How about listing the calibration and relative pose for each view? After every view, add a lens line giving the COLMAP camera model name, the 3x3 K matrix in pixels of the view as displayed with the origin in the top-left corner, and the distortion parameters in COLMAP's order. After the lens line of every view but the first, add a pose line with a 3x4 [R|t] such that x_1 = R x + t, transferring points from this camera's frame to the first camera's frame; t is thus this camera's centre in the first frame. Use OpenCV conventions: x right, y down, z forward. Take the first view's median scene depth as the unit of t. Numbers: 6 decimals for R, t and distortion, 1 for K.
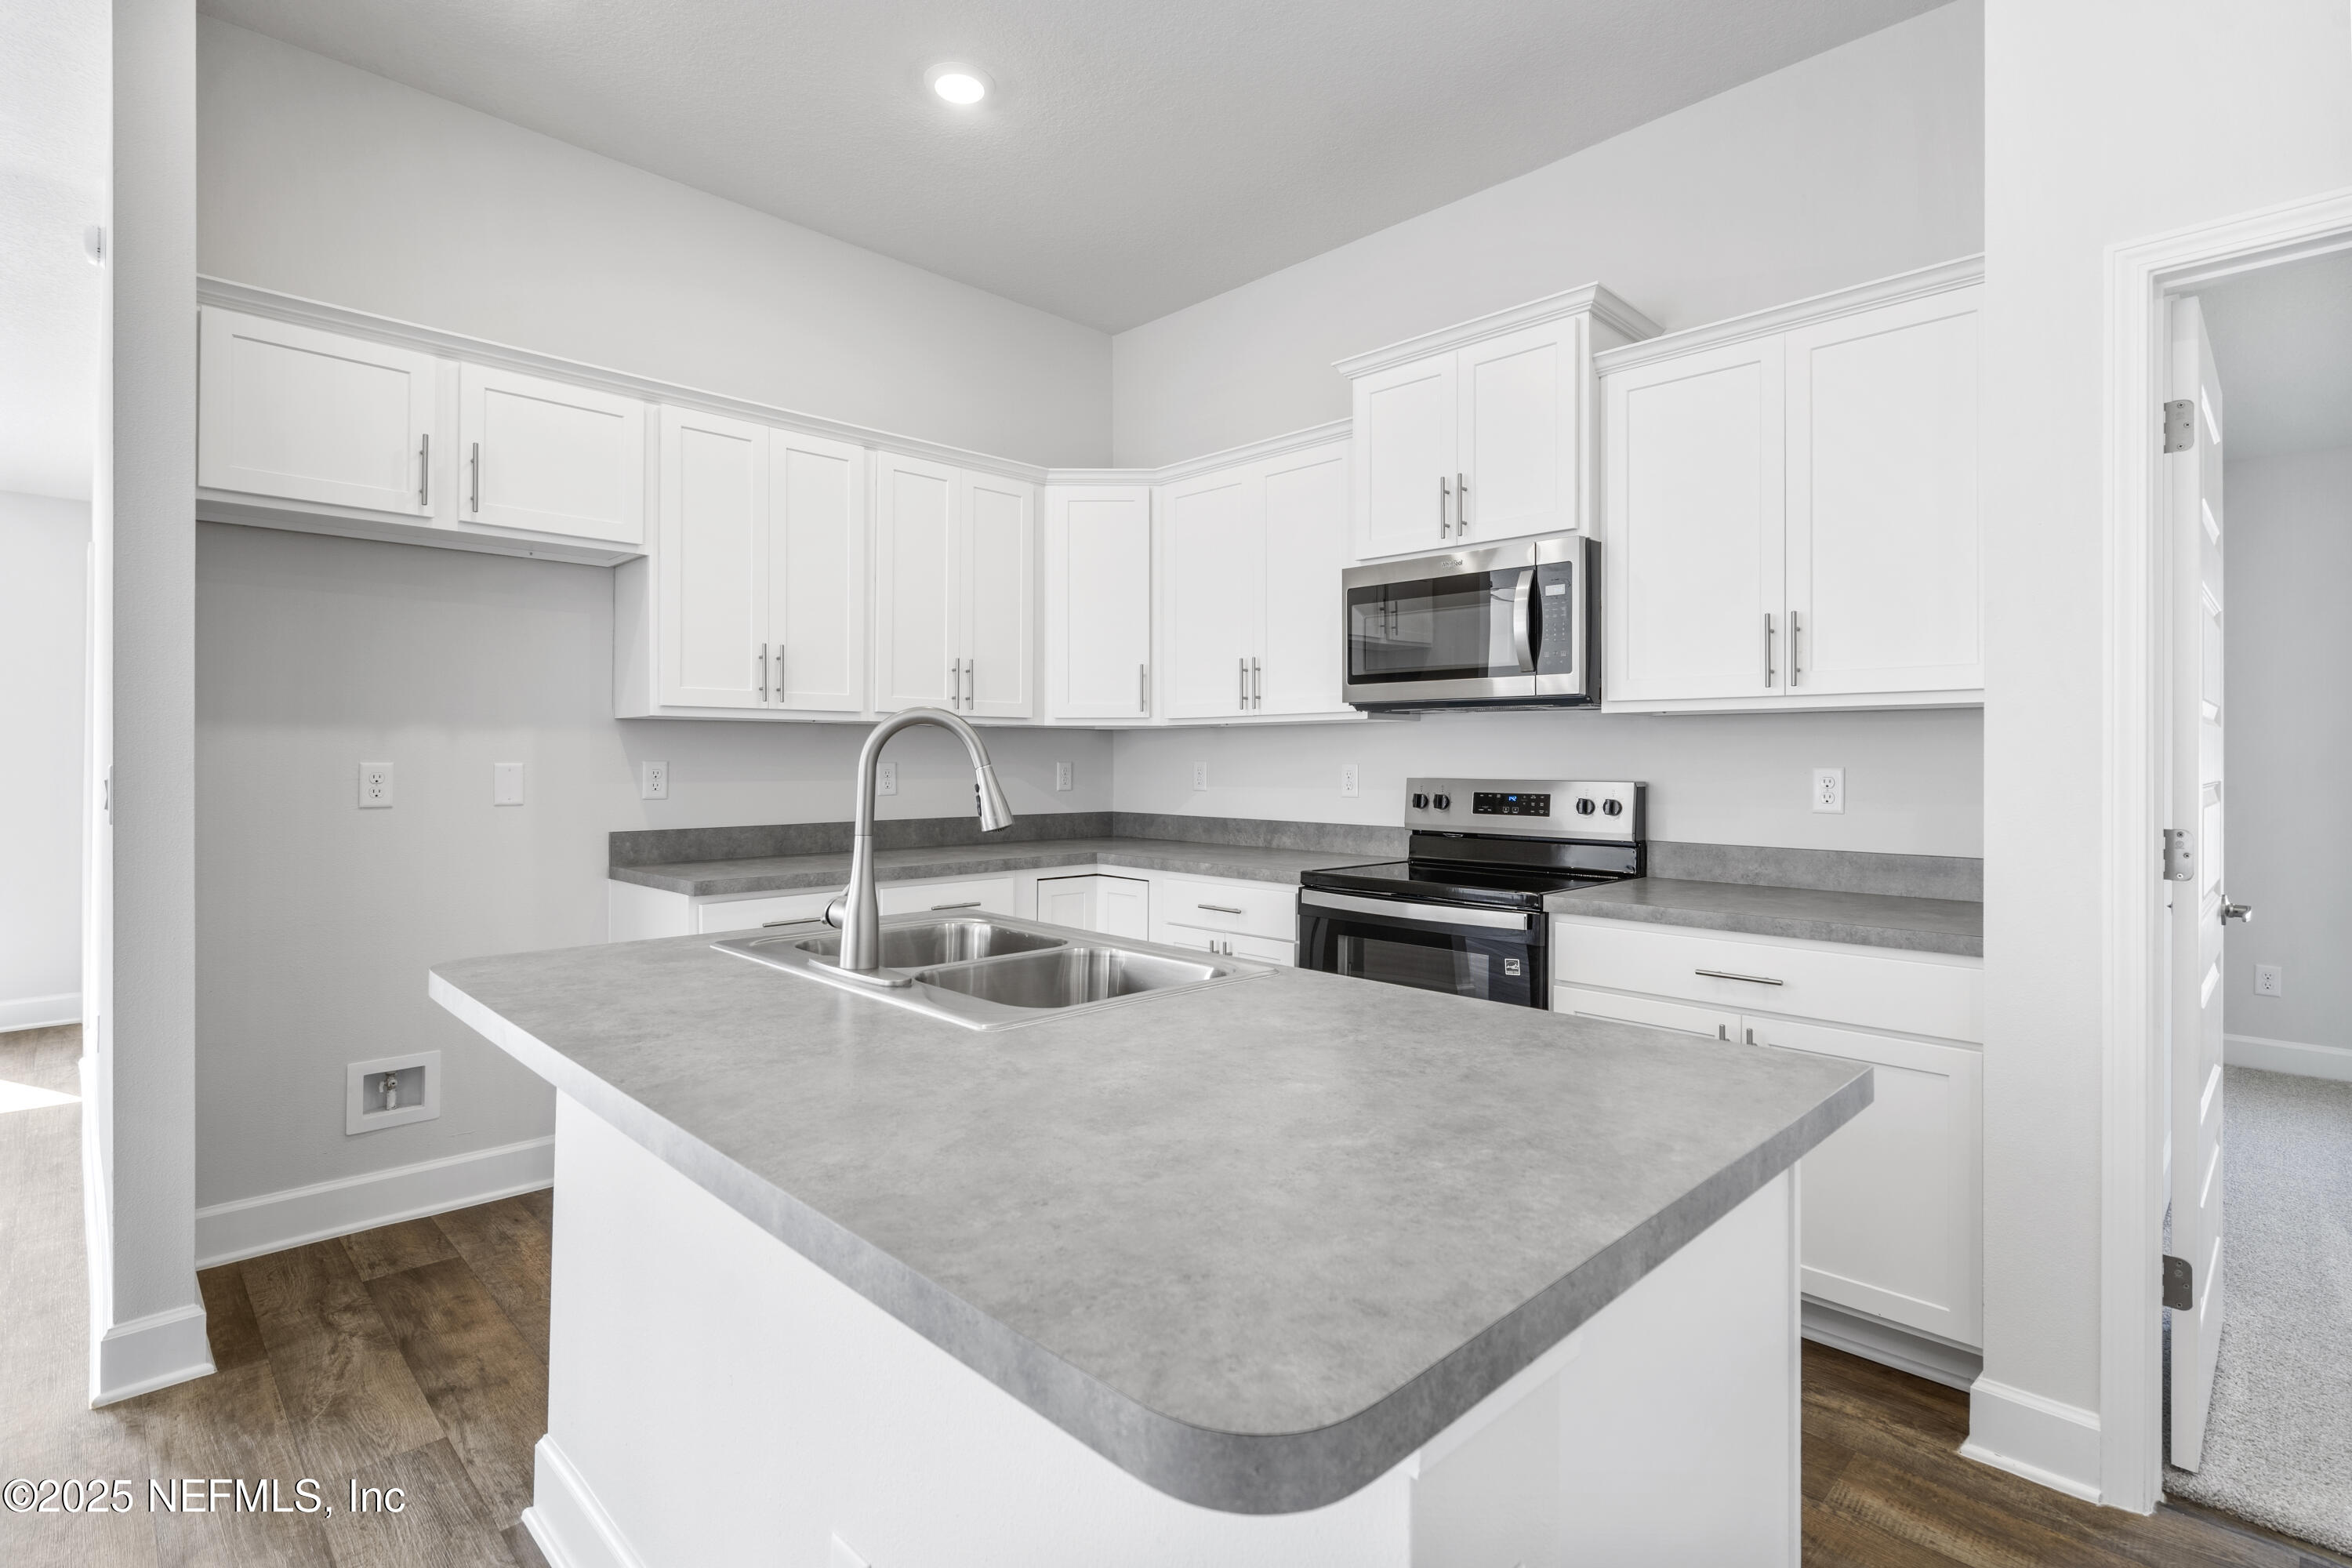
lens RADIAL K [[1130.0, 0, 1181.7], [0, 1130.0, 760.1], [0, 0, 1]] dist [-0.001004, -0.000006]
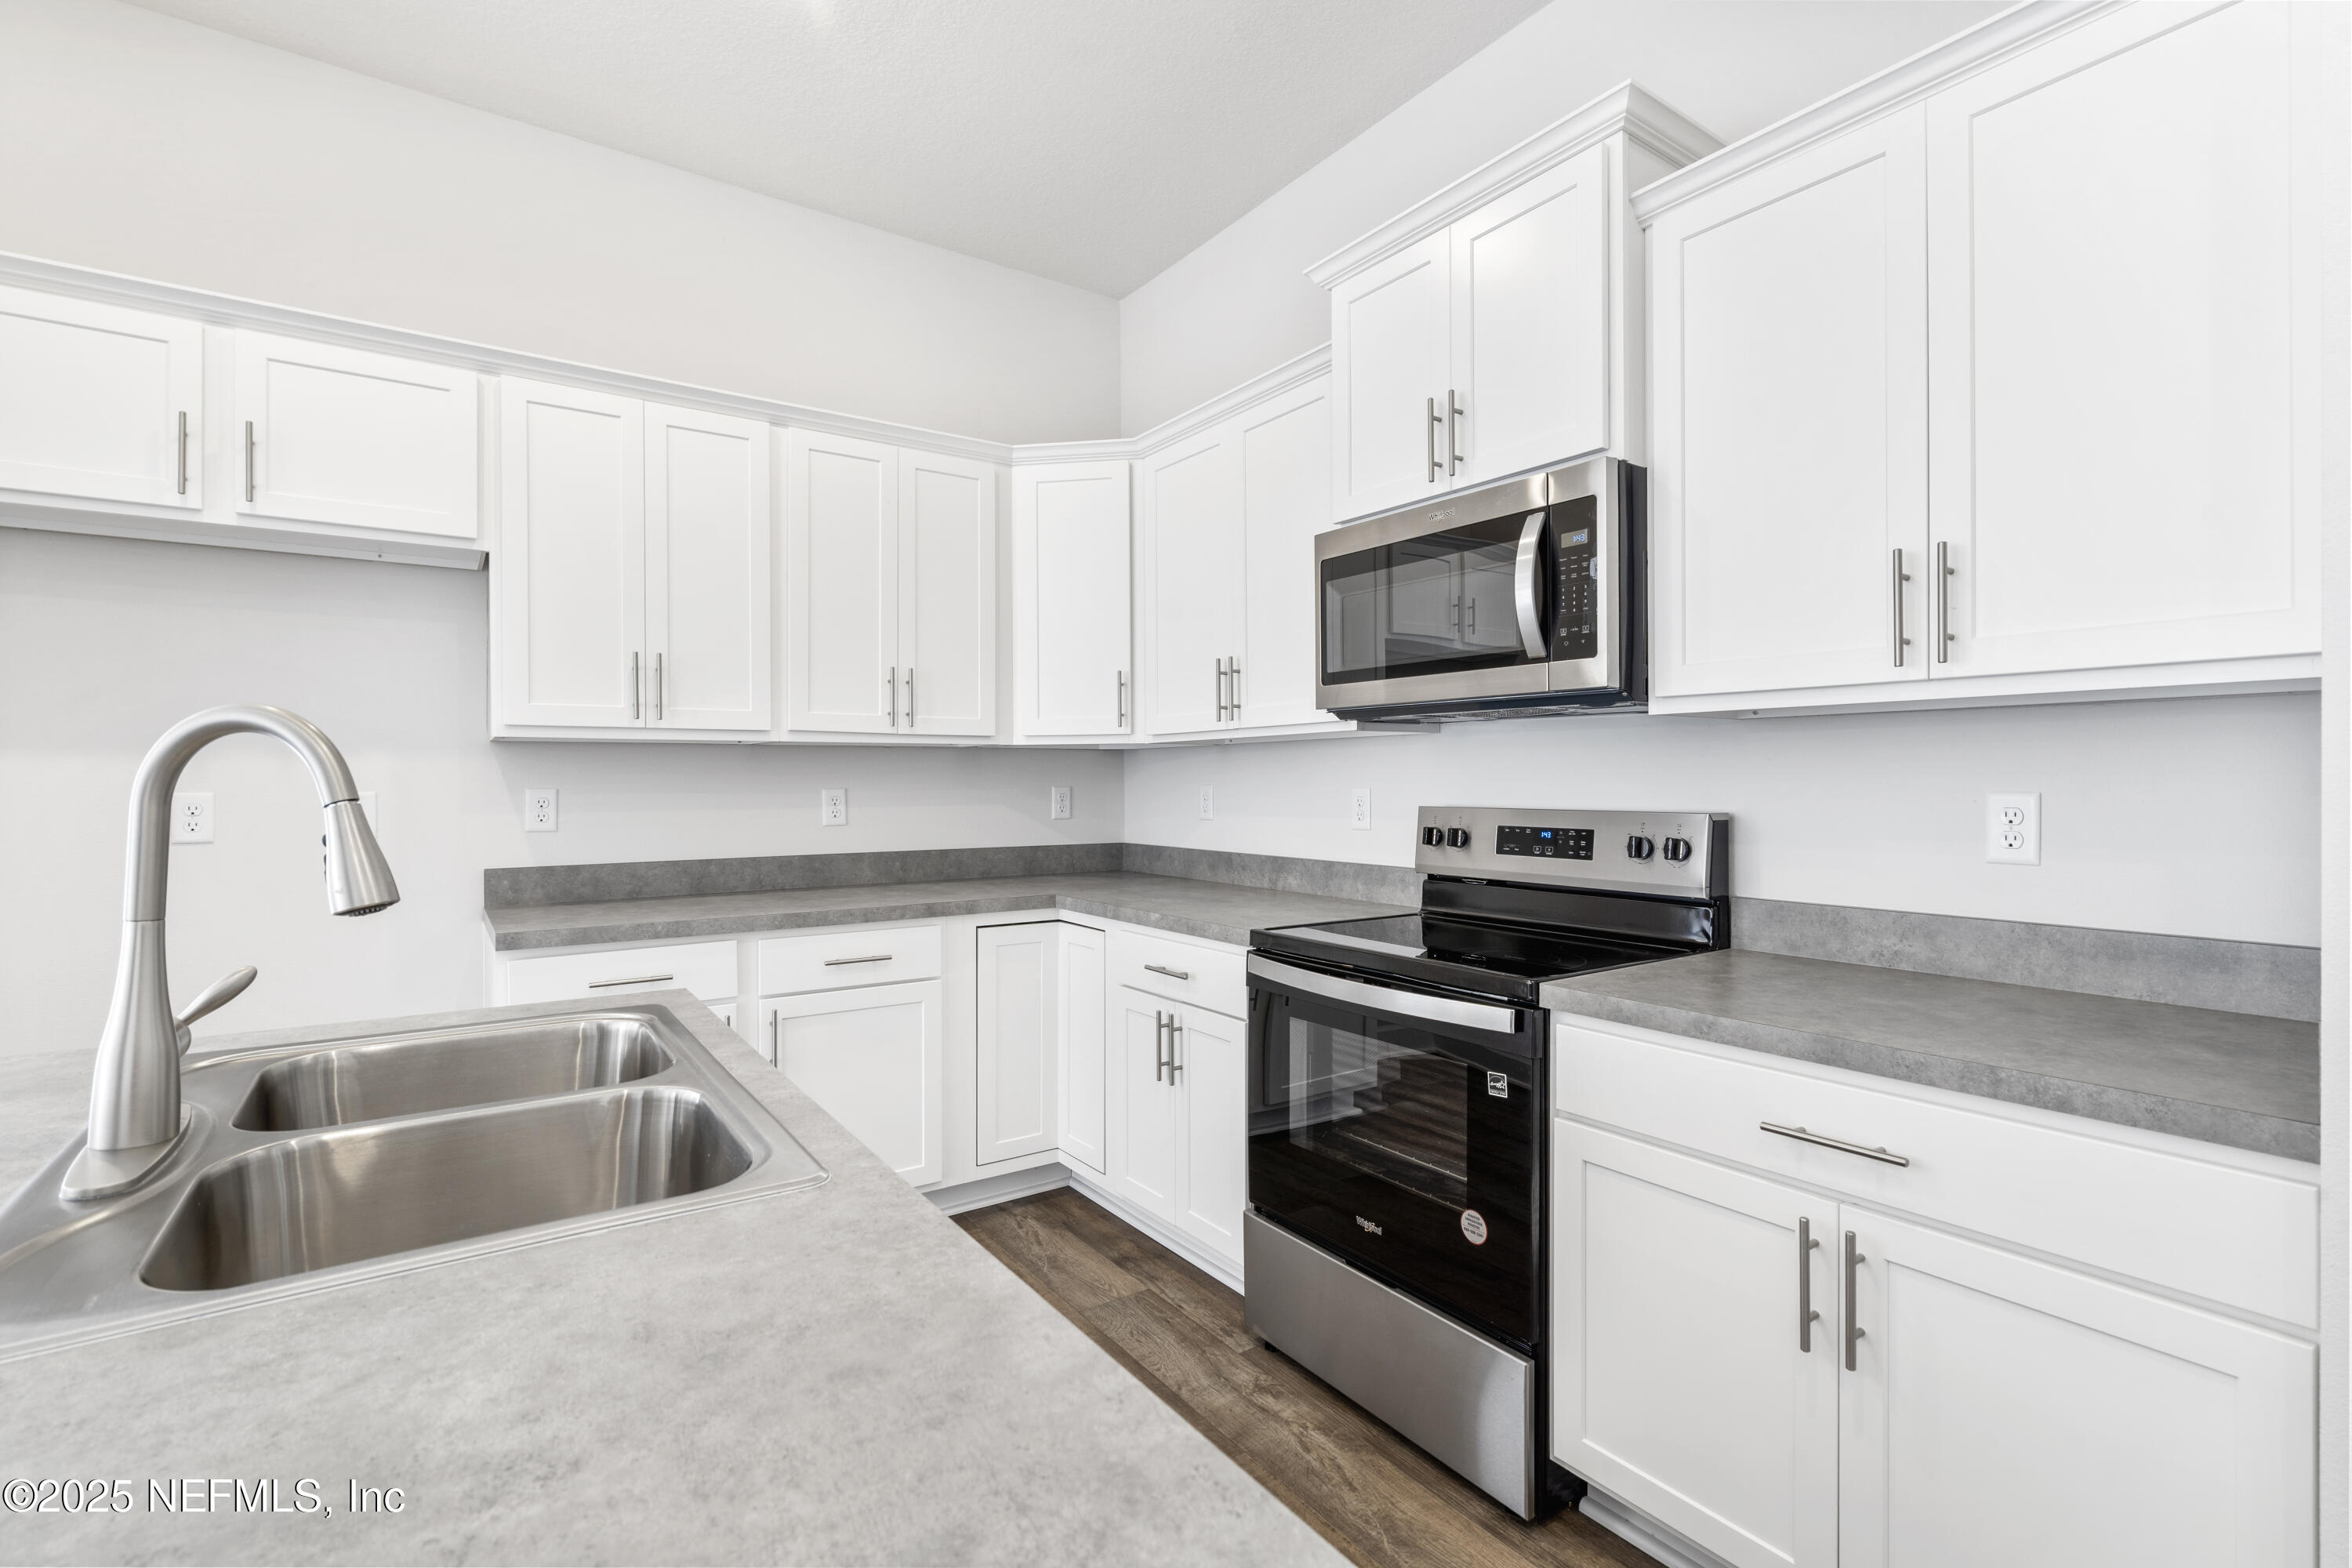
lens RADIAL K [[1069.8, 0, 1176.0], [0, 1069.8, 784.0], [0, 0, 1]] dist [-0.003063, -0.000174]
pose [[0.984817, -0.005000, -0.173526, 0.178156], [0.005389, 0.999984, 0.001769, -0.001677], [0.173514, -0.002677, 0.984828, 0.271583]]
